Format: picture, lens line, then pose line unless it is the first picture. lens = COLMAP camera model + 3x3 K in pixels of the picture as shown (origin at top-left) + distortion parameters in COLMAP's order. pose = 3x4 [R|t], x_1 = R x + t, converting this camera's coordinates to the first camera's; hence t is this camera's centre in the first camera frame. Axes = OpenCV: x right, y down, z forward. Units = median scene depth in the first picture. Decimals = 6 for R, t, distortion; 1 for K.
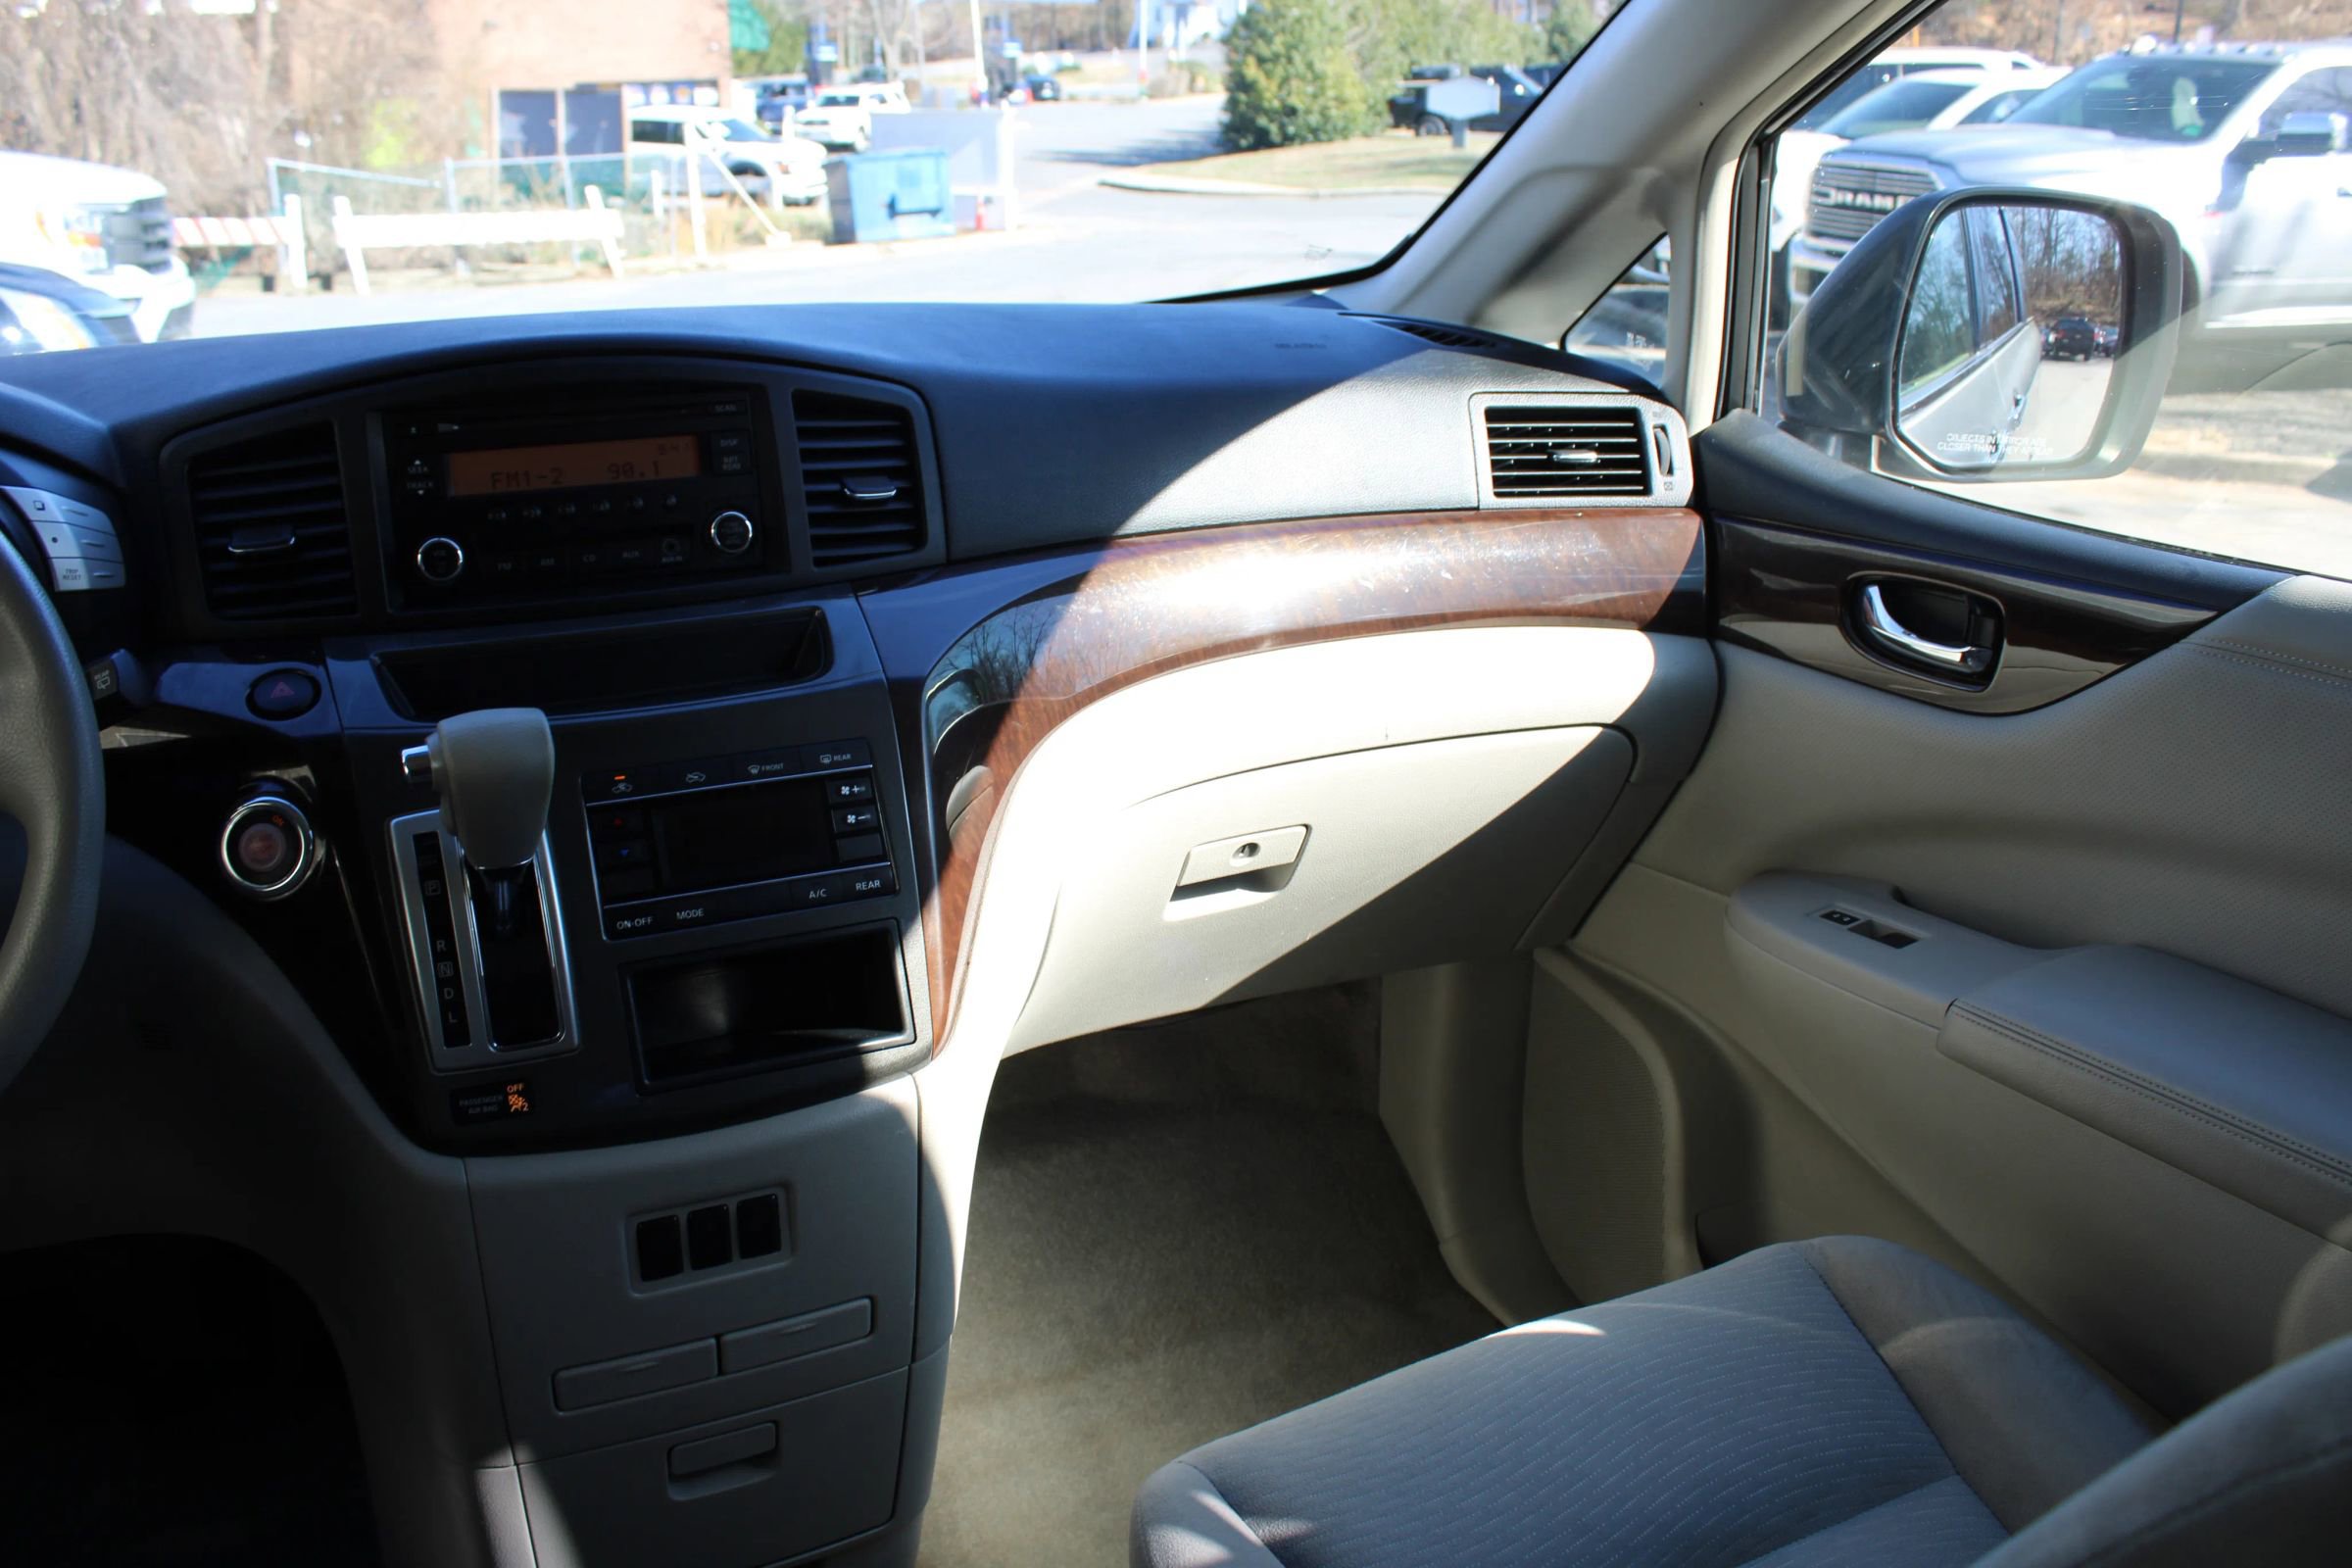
lens RADIAL K [[1940.8, 0, 1199.4], [0, 1940.8, 778.4], [0, 0, 1]] dist [-0.156536, 0.111055]
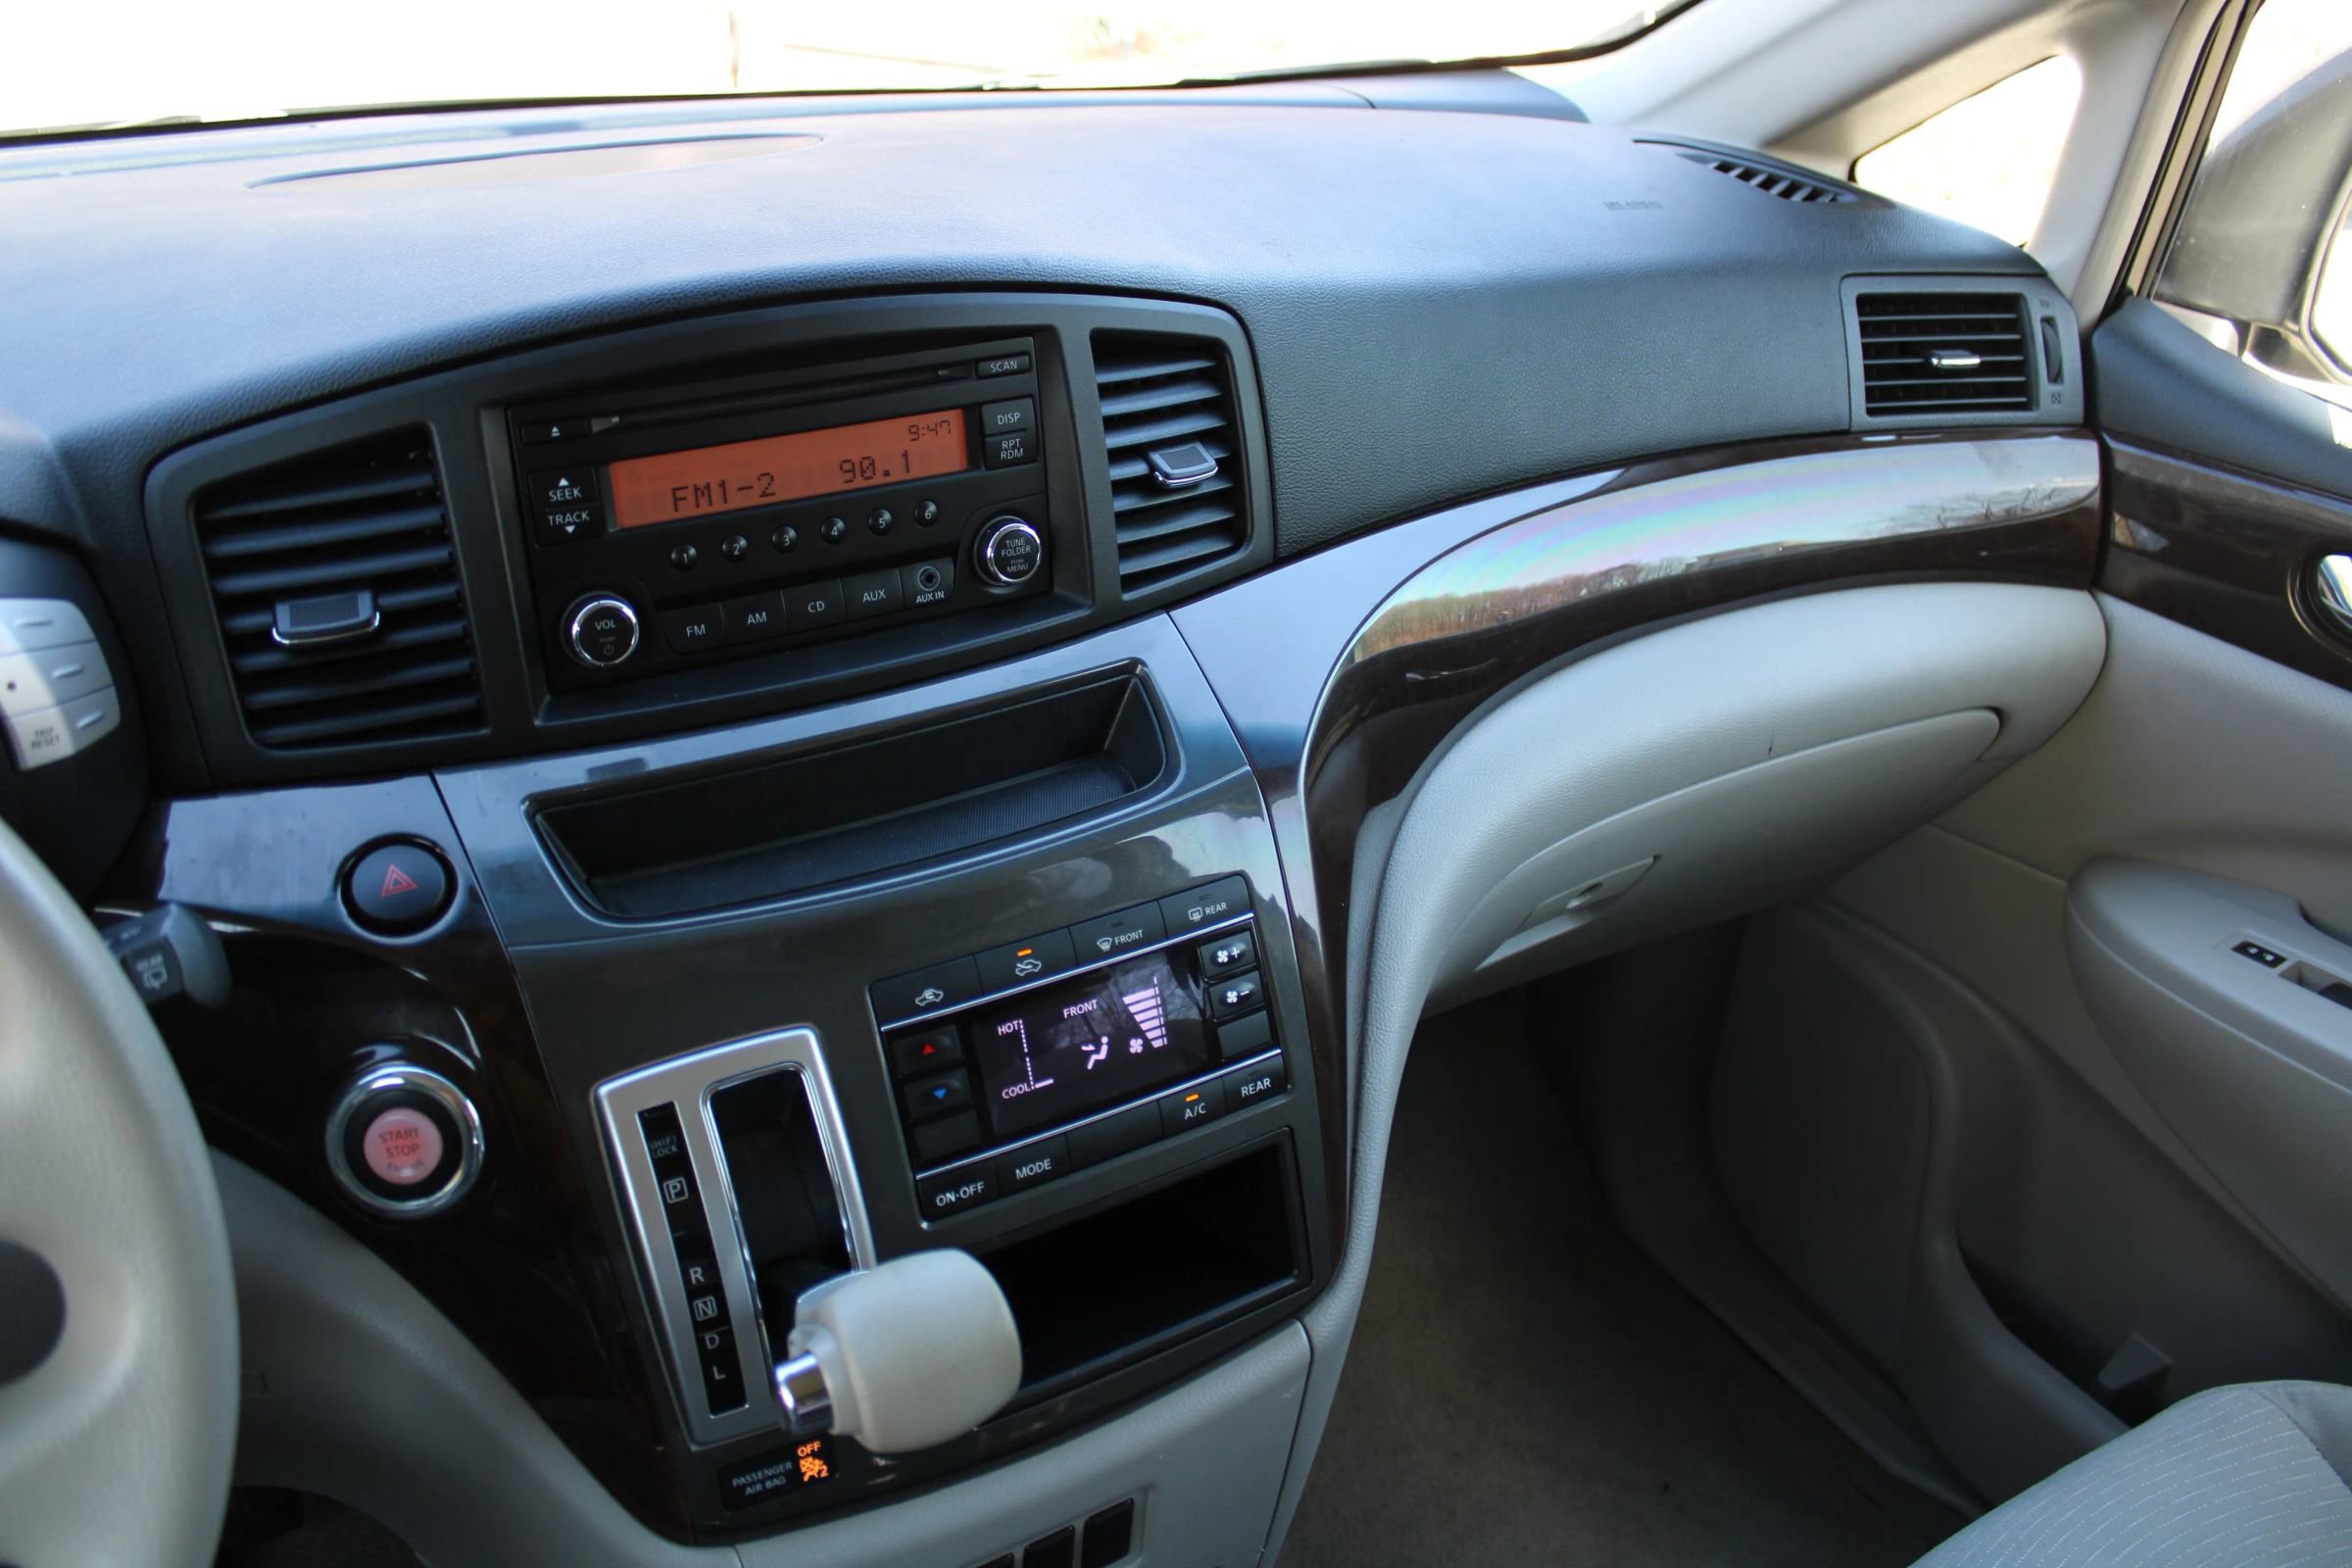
lens RADIAL K [[1940.8, 0, 1190.0], [0, 1940.8, 761.6], [0, 0, 1]] dist [-0.156536, 0.111055]
pose [[0.993151, -0.009596, 0.116443, -0.270587], [-0.012257, 0.982566, 0.185510, -0.188867], [-0.116193, -0.185666, 0.975719, 0.325039]]
